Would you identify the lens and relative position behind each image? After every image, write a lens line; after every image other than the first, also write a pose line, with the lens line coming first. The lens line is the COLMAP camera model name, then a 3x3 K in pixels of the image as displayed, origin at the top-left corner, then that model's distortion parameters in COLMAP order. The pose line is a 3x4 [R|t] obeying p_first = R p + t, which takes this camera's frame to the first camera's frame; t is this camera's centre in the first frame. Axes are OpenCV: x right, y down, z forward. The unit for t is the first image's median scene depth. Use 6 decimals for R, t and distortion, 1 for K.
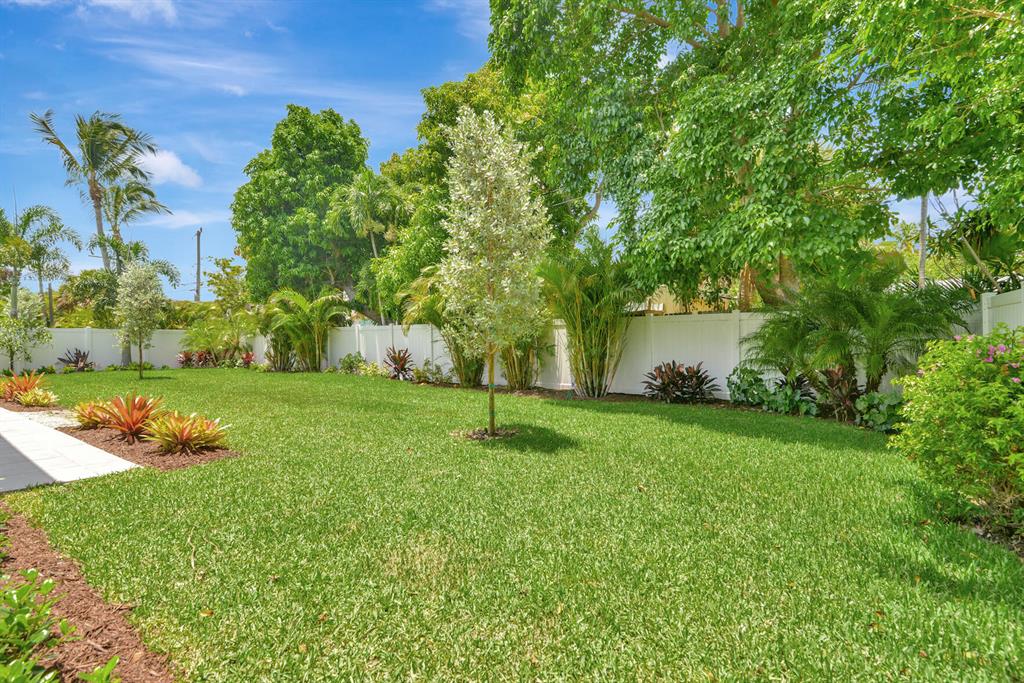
lens RADIAL K [[475.9, 0, 512.0], [0, 475.9, 341.5], [0, 0, 1]] dist [0.000696, 0.000121]
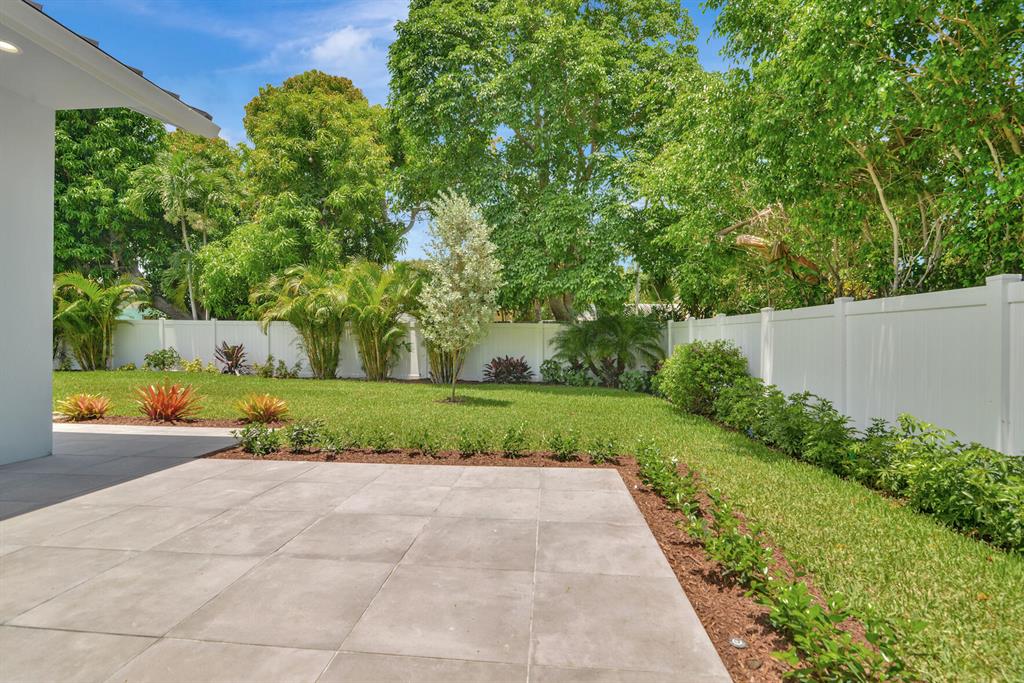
lens RADIAL K [[475.9, 0, 512.0], [0, 475.9, 341.5], [0, 0, 1]] dist [0.000696, 0.000121]
pose [[0.859958, 0.014715, 0.510152, -0.290159], [-0.017441, 0.999848, 0.000560, -0.001717], [-0.510067, -0.009379, 0.860084, -0.185992]]
